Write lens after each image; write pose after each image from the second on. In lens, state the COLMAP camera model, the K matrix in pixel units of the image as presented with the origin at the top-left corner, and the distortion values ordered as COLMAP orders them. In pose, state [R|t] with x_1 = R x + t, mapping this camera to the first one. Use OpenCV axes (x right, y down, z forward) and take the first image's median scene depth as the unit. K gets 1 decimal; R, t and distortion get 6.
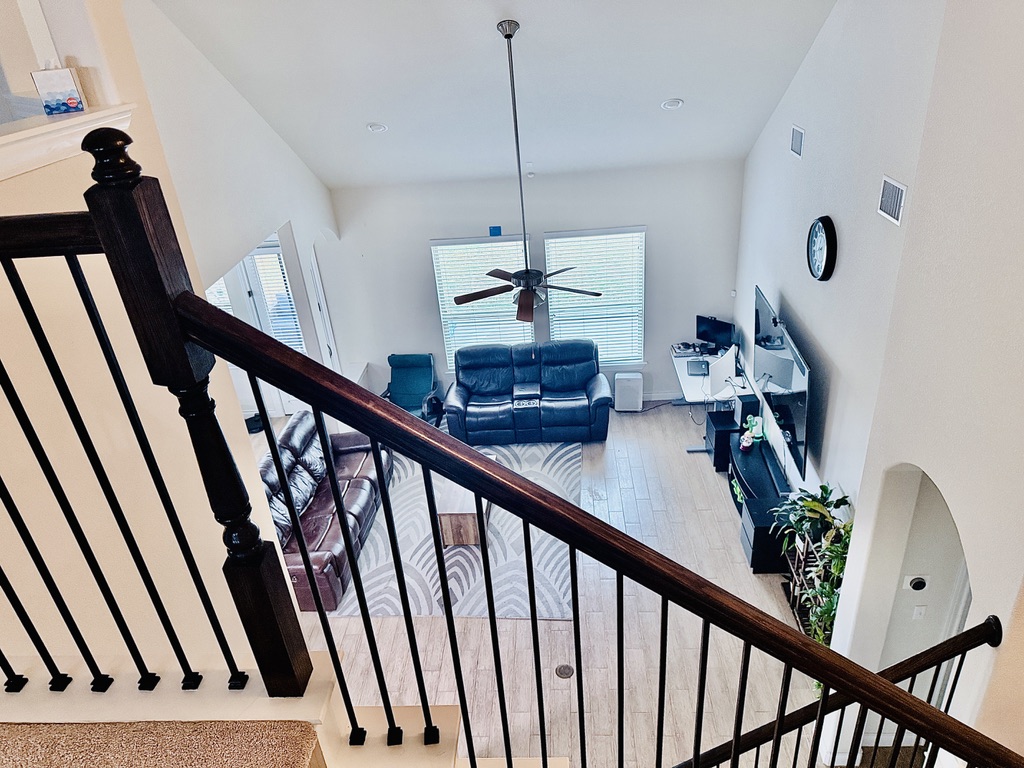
lens RADIAL K [[716.2, 0, 514.1], [0, 716.2, 383.4], [0, 0, 1]] dist [0.107357, -0.155656]
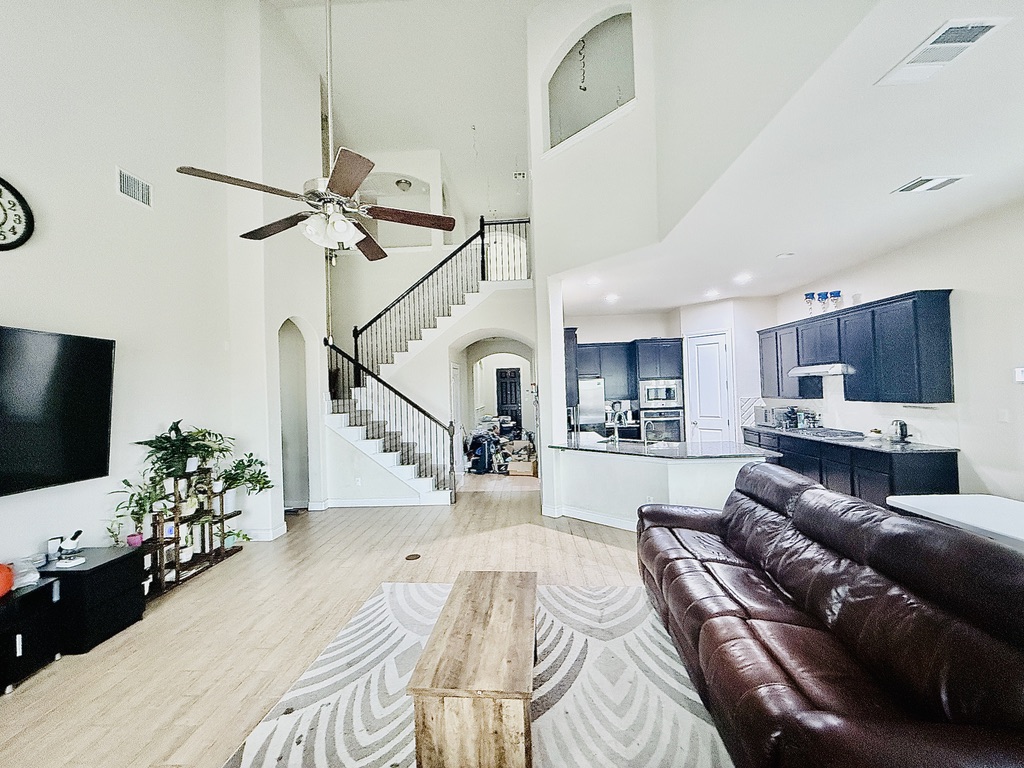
lens RADIAL K [[407.4, 0, 509.7], [0, 407.4, 384.6], [0, 0, 1]] dist [0.000735, -0.000283]
pose [[-0.993769, 0.111439, -0.002167, -0.089130], [0.098494, 0.887099, 0.450949, -0.113608], [0.052175, 0.447926, -0.892547, 1.077591]]
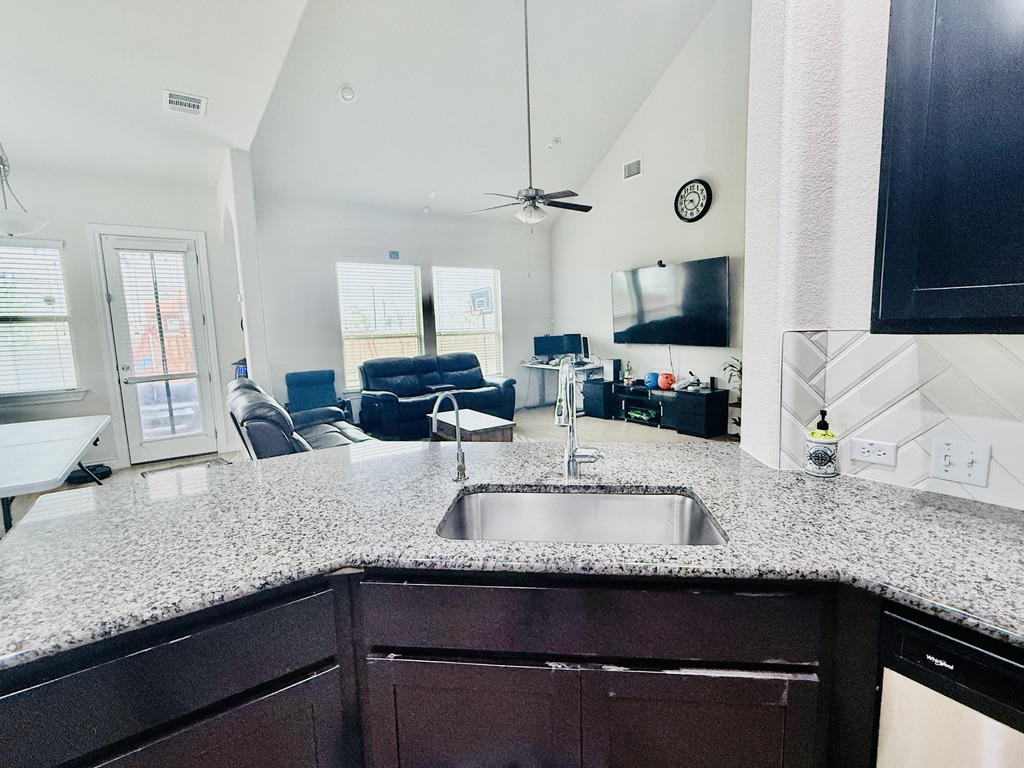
lens RADIAL K [[471.7, 0, 512.0], [0, 471.7, 384.0], [0, 0, 1]] dist [-0.001973, -0.000154]
pose [[0.793941, -0.022132, 0.607592, -0.367584], [0.253666, 0.920262, -0.297945, 0.273701], [-0.552550, 0.390676, 0.736248, 0.441603]]
